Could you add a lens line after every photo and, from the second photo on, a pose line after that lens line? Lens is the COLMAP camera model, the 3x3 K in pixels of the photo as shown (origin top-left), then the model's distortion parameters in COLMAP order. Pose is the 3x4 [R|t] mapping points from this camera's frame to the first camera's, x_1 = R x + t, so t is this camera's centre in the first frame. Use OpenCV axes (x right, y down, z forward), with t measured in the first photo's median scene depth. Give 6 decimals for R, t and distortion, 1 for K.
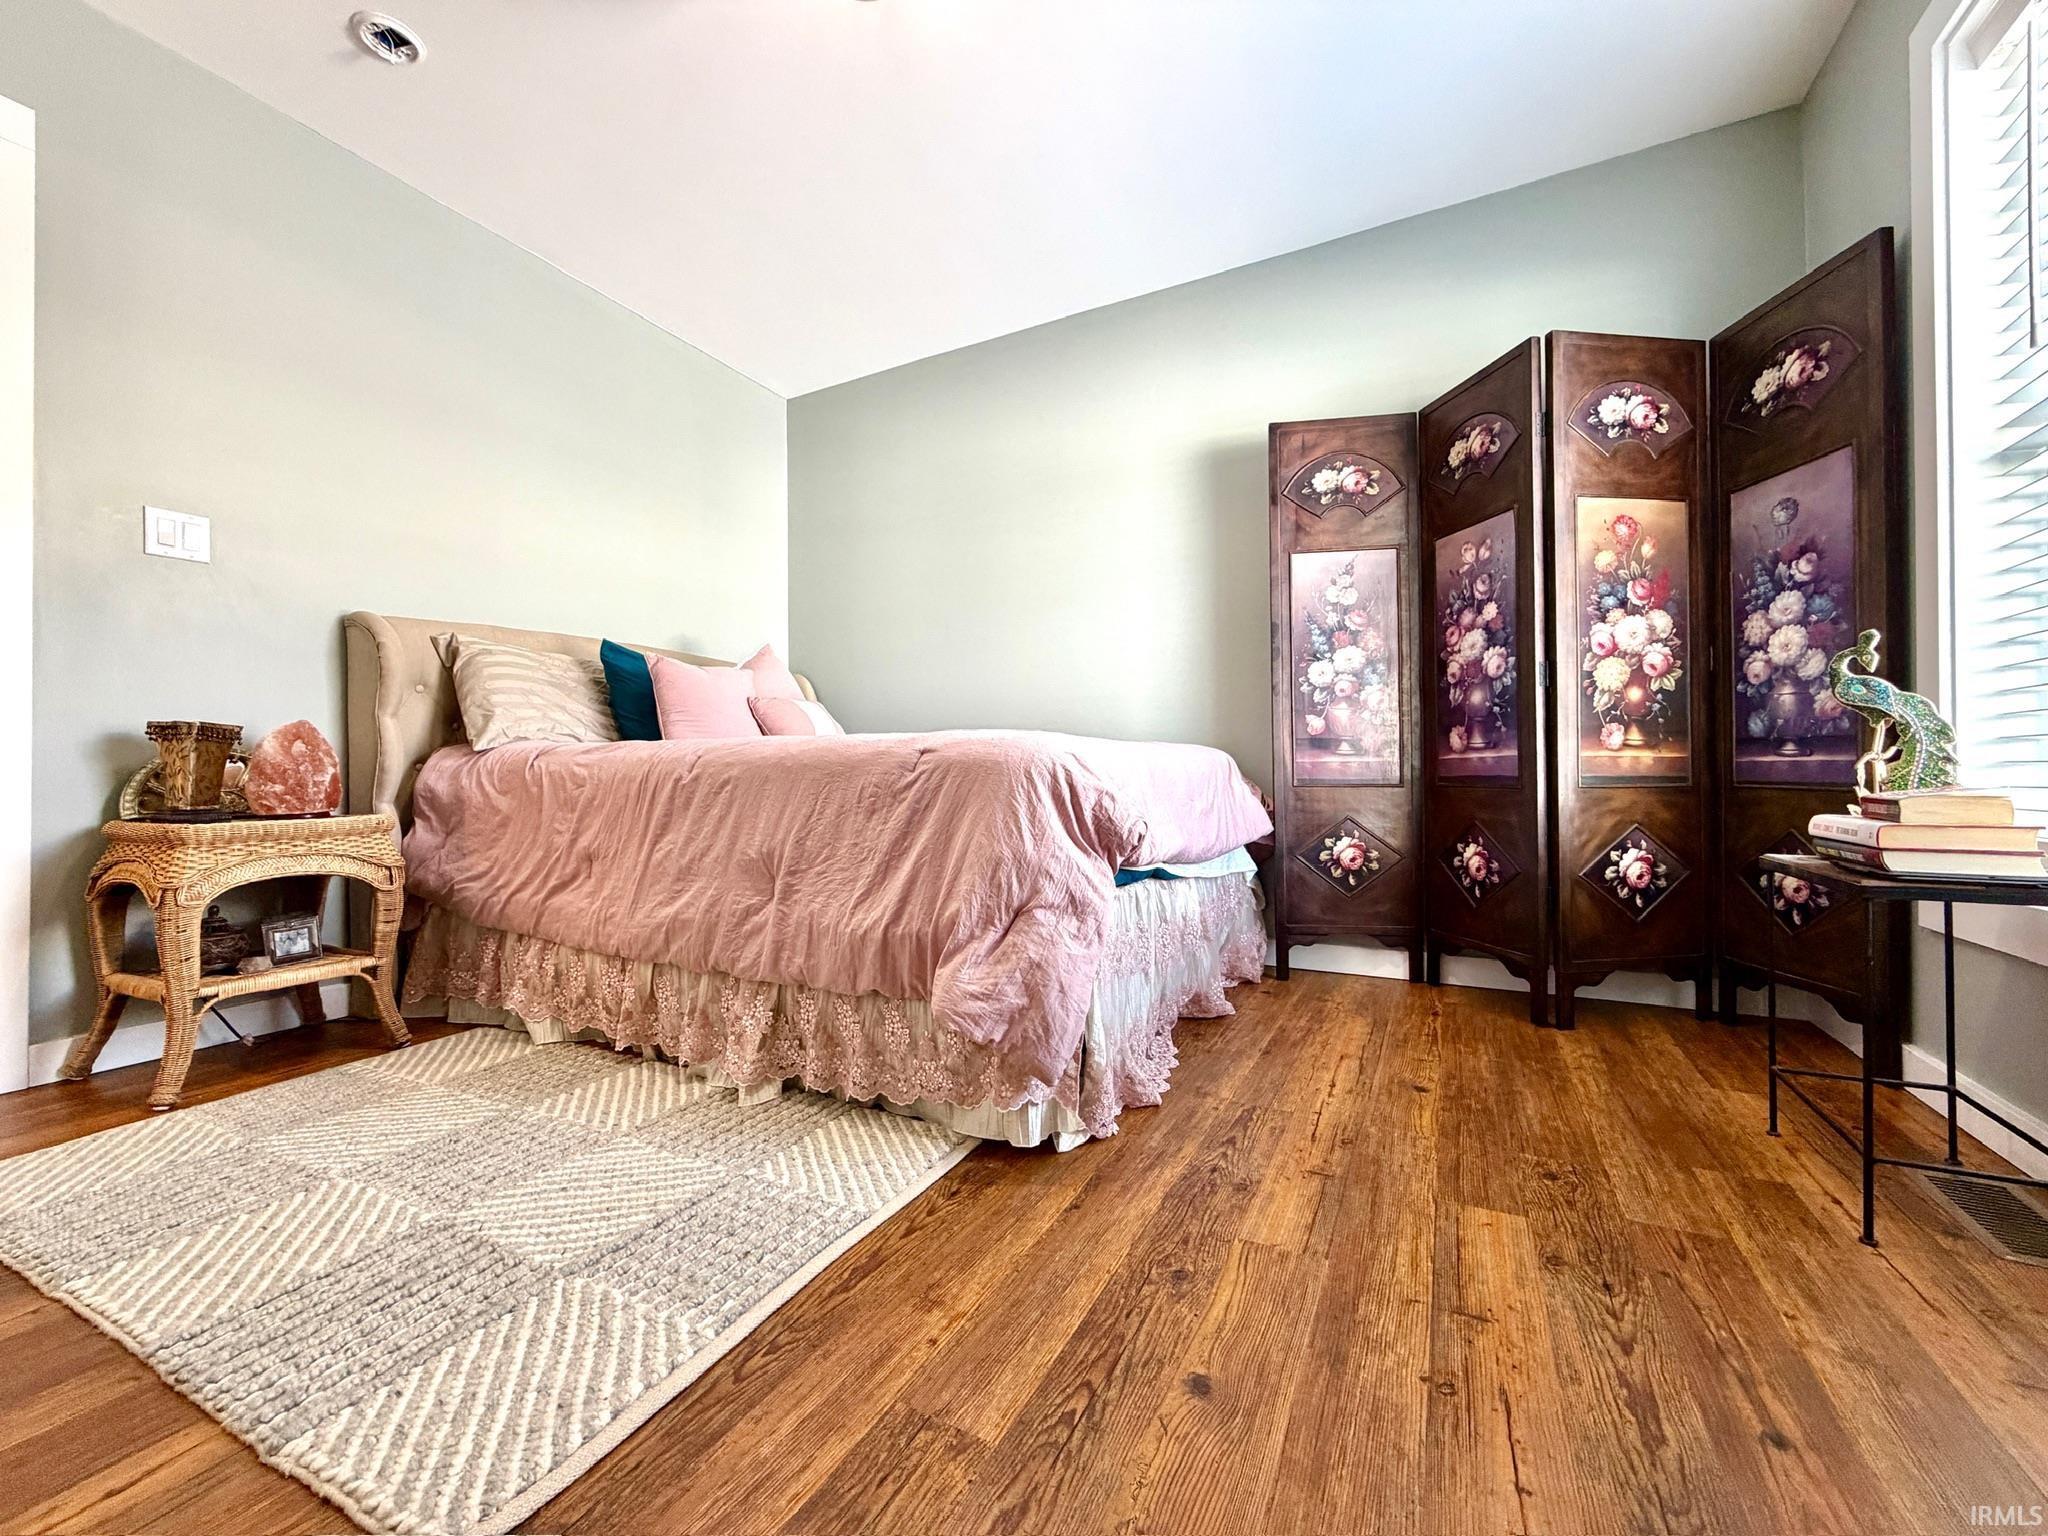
lens RADIAL K [[813.9, 0, 1024.9], [0, 813.9, 767.6], [0, 0, 1]] dist [-0.000507, 0.000533]
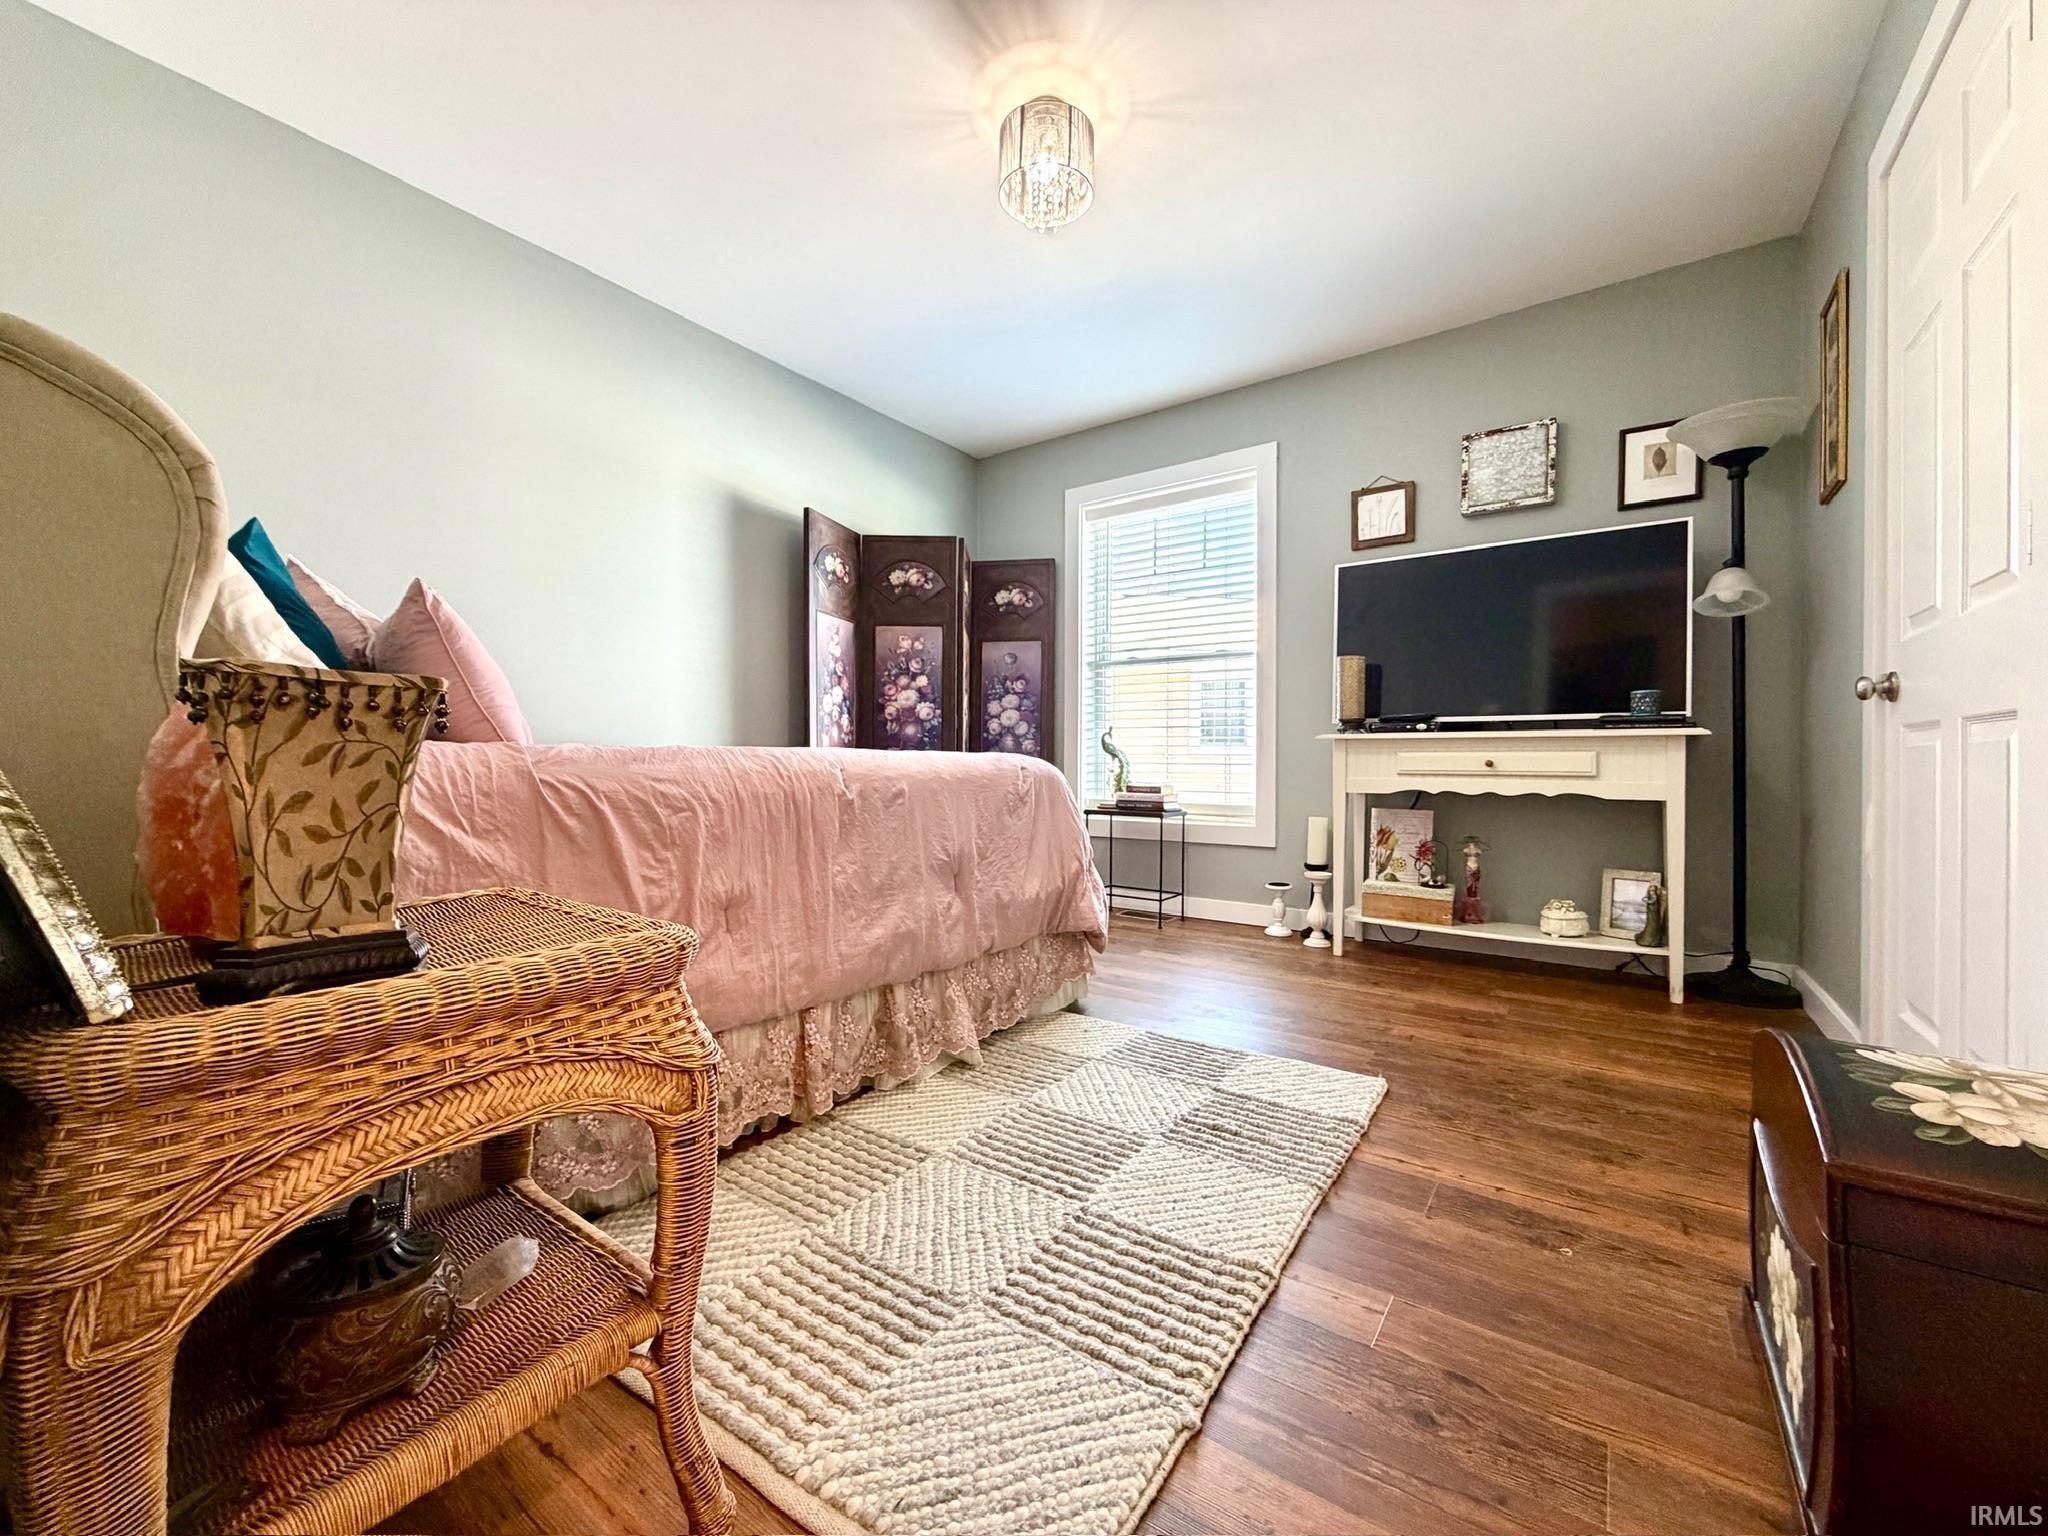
lens RADIAL K [[813.9, 0, 1019.3], [0, 813.9, 769.3], [0, 0, 1]] dist [-0.000507, 0.000533]
pose [[0.168693, 0.002817, 0.985665, -1.094220], [-0.010543, 0.999944, -0.001054, -0.007613], [-0.985612, -0.010214, 0.168713, 0.521524]]
